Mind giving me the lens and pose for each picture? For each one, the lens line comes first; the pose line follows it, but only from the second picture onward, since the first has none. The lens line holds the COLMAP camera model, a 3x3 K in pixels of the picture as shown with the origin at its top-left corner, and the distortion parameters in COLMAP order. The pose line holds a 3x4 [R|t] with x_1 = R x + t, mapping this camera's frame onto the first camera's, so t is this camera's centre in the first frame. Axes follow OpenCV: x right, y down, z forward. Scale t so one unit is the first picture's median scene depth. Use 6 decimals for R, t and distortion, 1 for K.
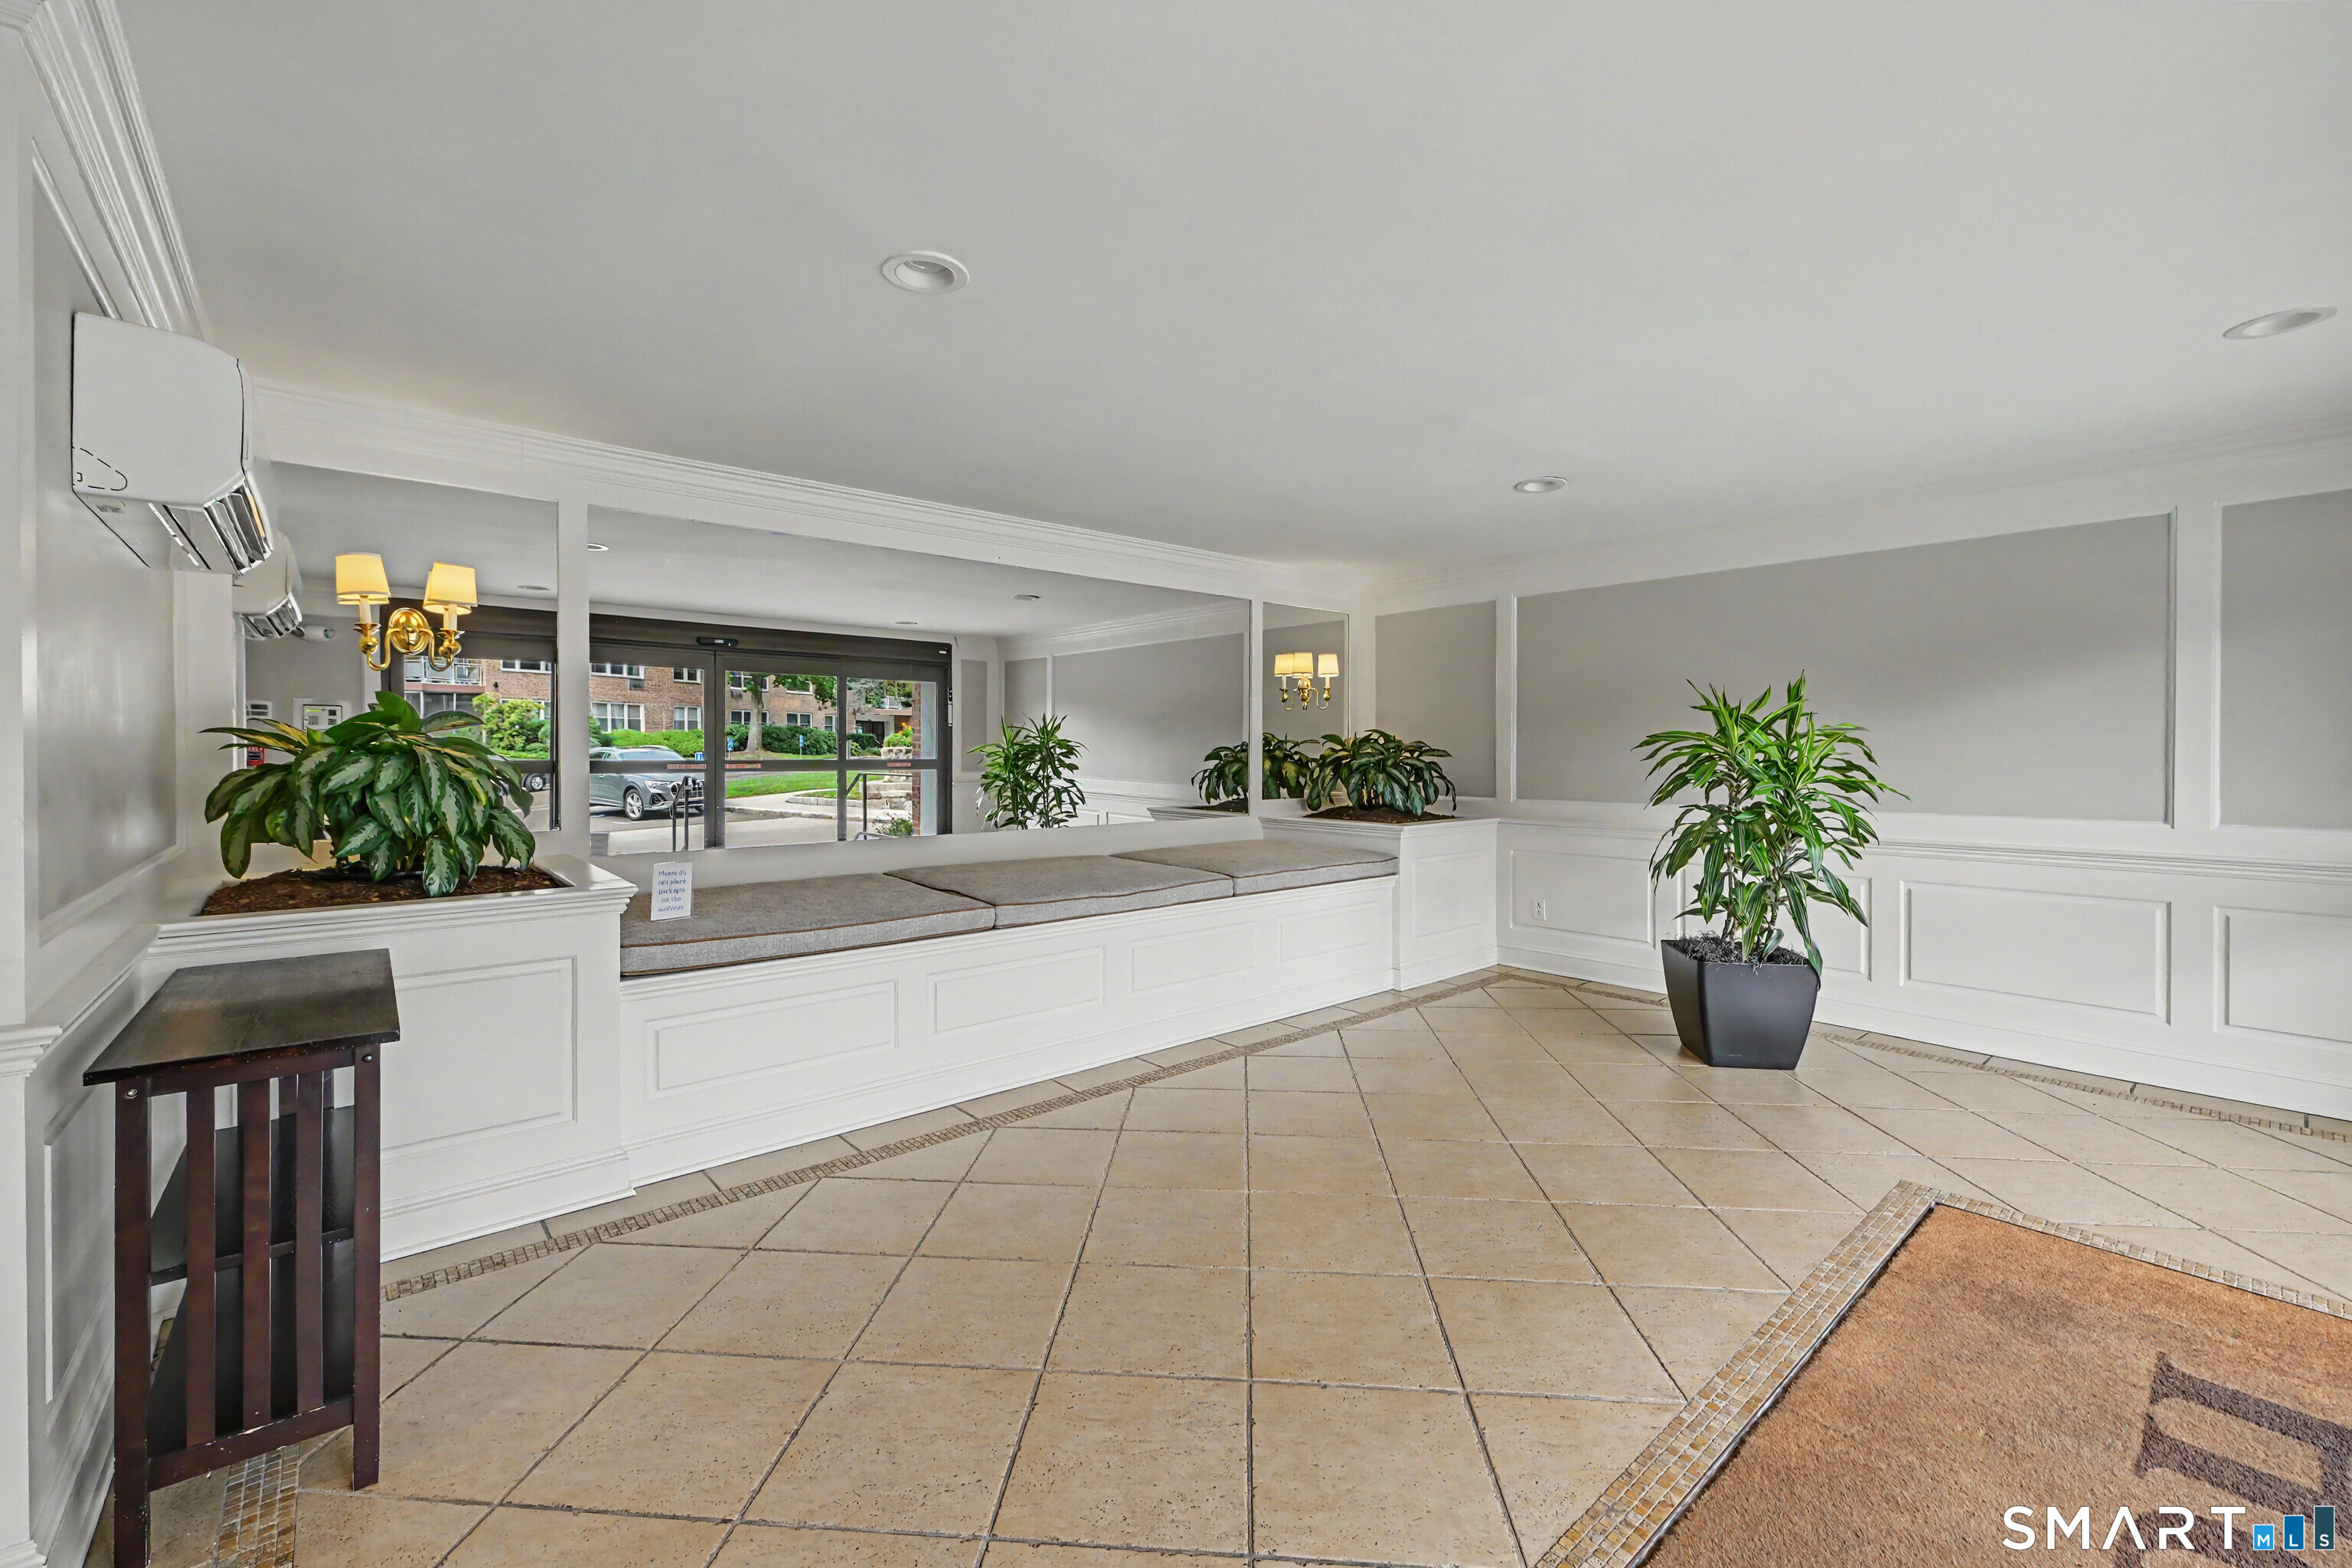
lens RADIAL K [[969.5, 0, 1175.9], [0, 969.5, 762.7], [0, 0, 1]] dist [-0.000938, -0.000107]
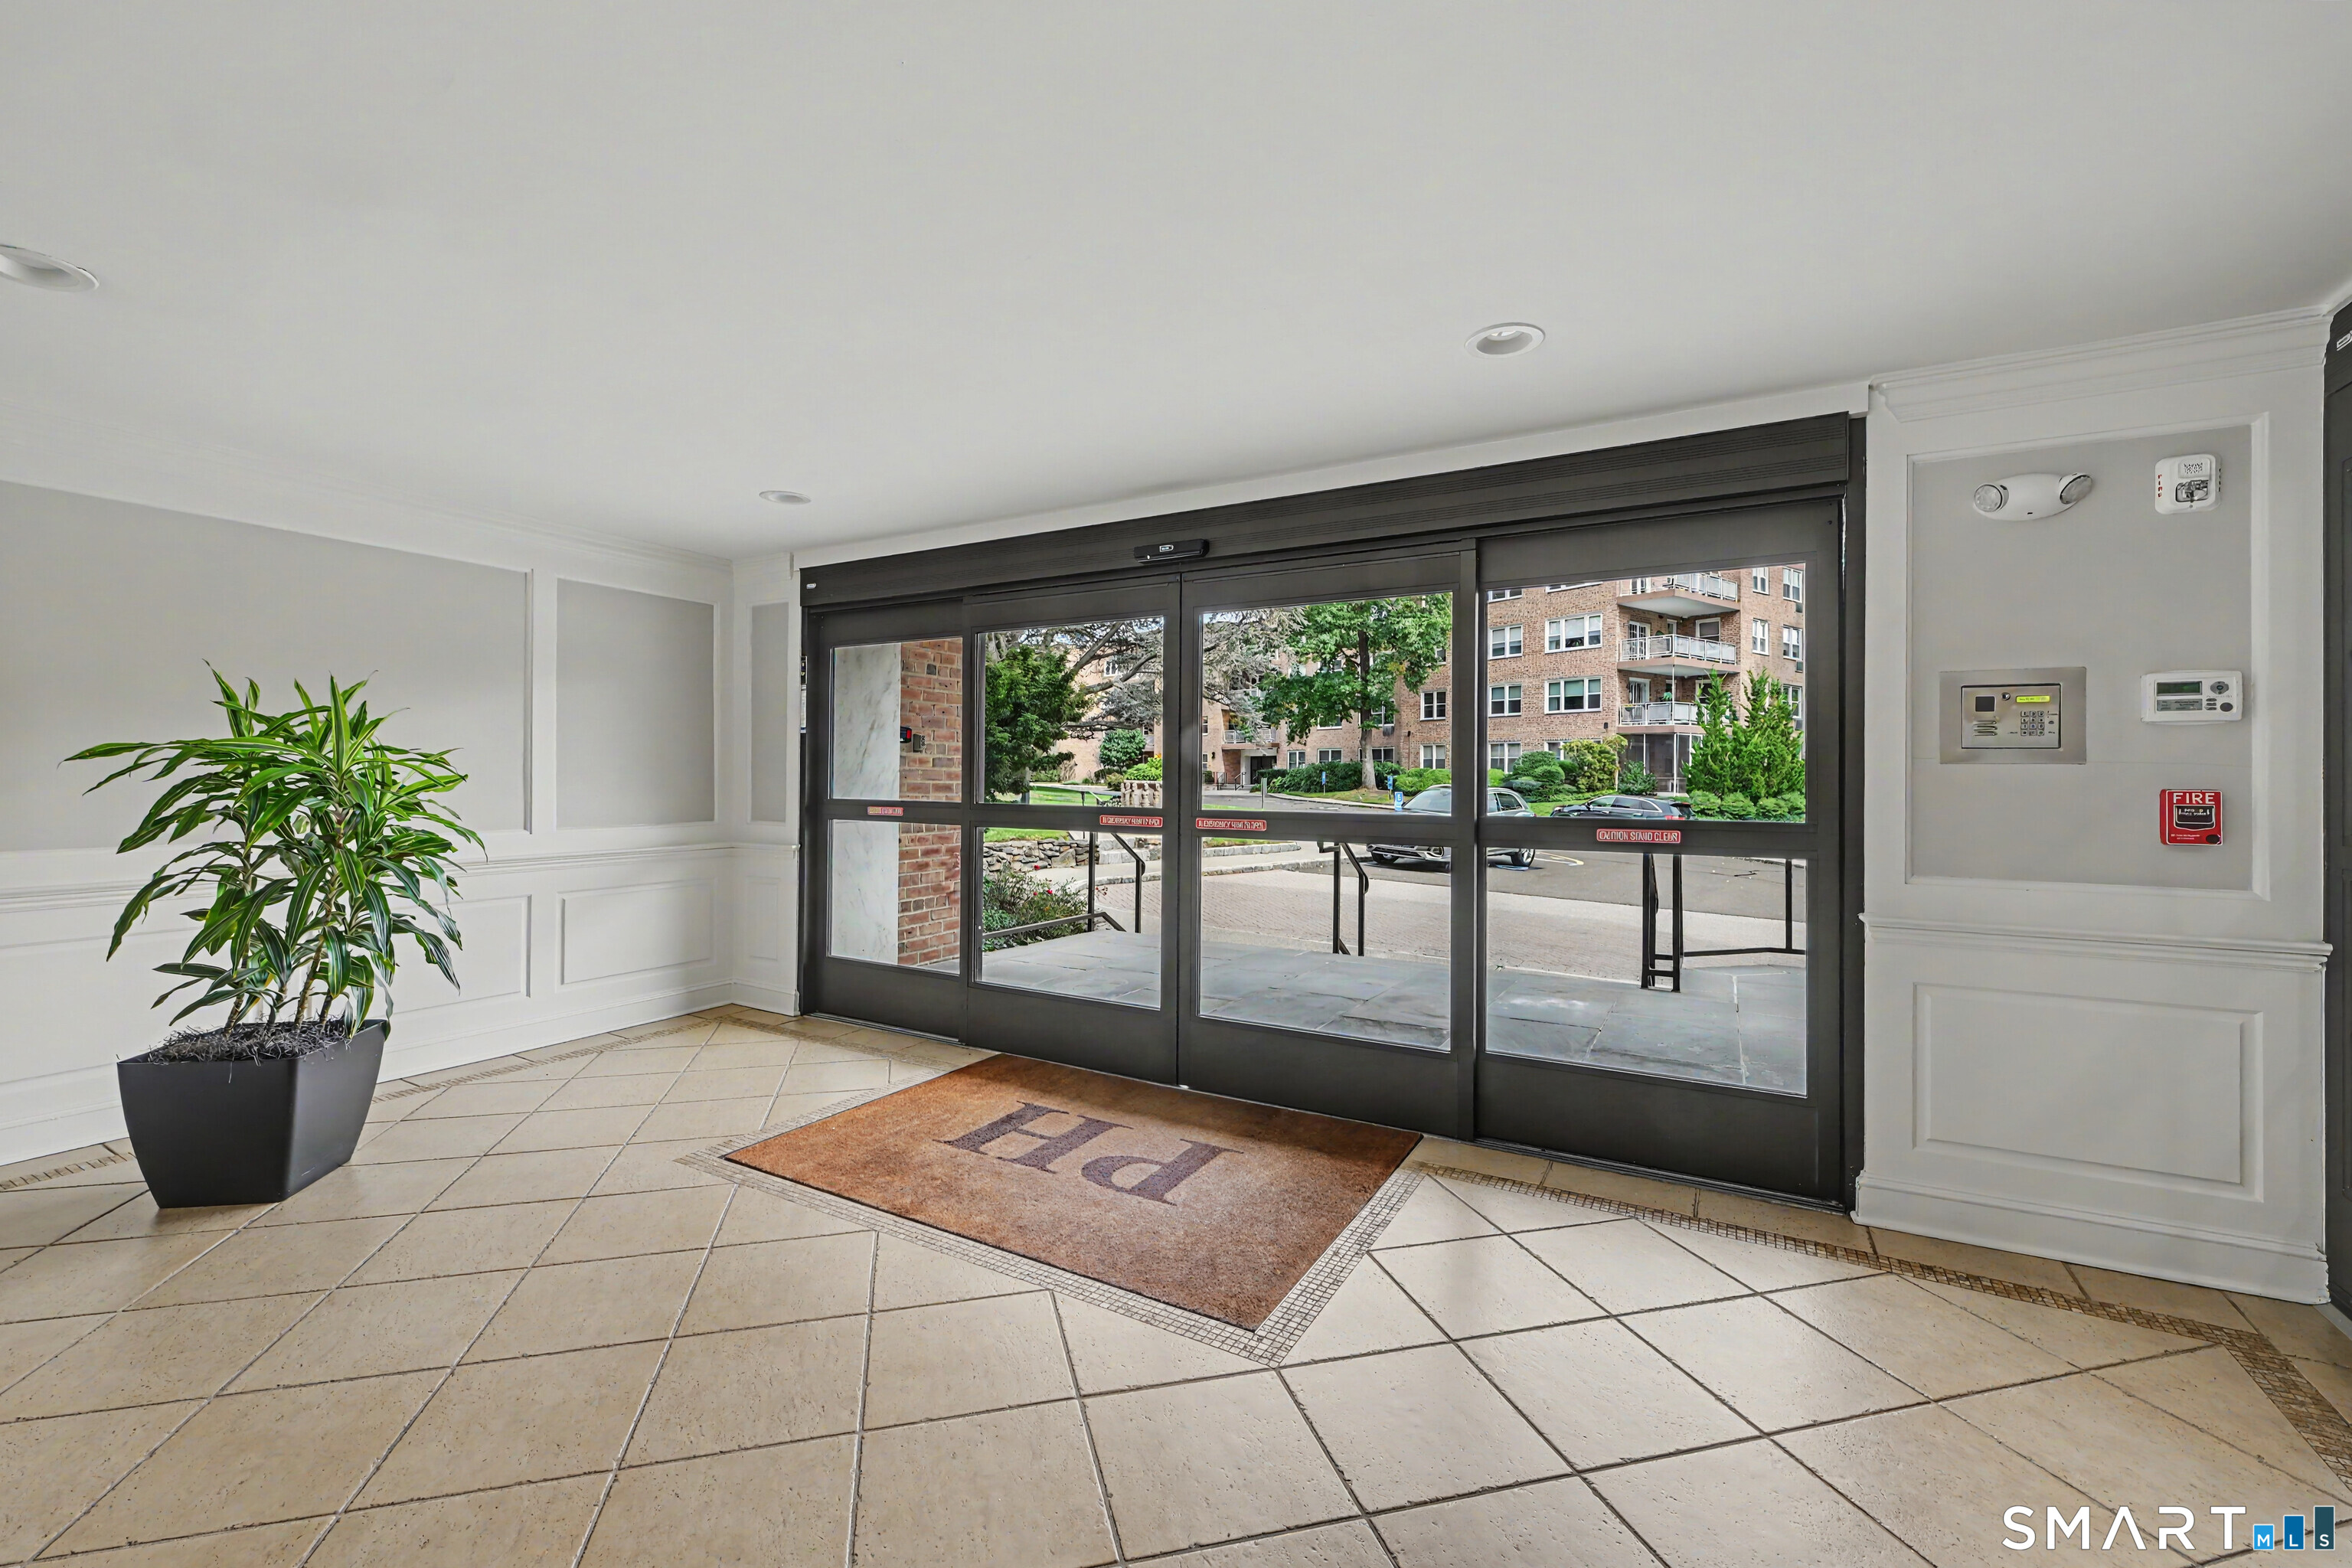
lens RADIAL K [[969.5, 0, 1175.9], [0, 969.5, 762.7], [0, 0, 1]] dist [-0.000938, -0.000107]
pose [[-0.328908, 0.006232, 0.944341, -0.486294], [0.003695, 0.999979, -0.005312, -0.014134], [-0.944355, 0.001743, -0.328924, 0.829560]]
